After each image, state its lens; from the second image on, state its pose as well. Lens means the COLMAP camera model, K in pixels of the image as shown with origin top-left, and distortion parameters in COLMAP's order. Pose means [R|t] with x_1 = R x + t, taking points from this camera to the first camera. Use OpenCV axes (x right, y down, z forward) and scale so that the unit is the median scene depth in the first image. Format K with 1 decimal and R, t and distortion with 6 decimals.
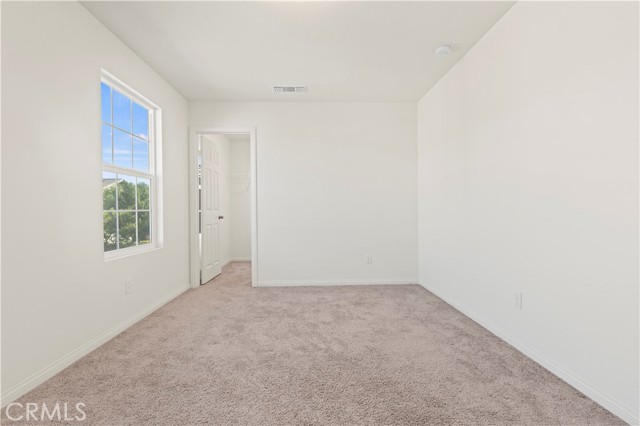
lens RADIAL K [[285.7, 0, 319.5], [0, 285.7, 209.7], [0, 0, 1]] dist [0.003893, -0.000727]
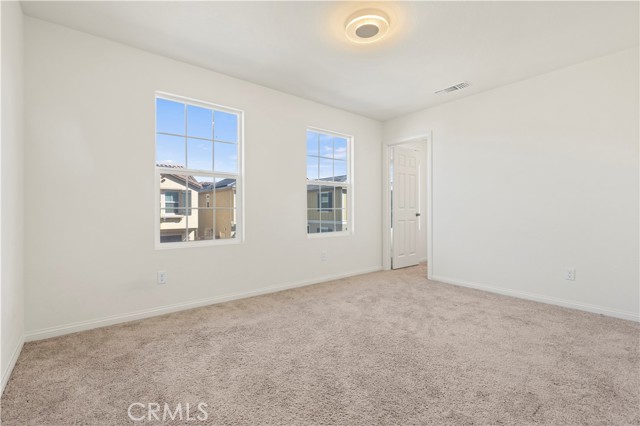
lens RADIAL K [[285.7, 0, 317.2], [0, 285.7, 213.6], [0, 0, 1]] dist [0.003893, -0.000727]
pose [[0.605944, 0.021290, -0.795222, 0.509972], [0.000265, 0.999636, 0.026964, -0.013169], [0.795507, -0.016549, 0.605718, 0.006766]]
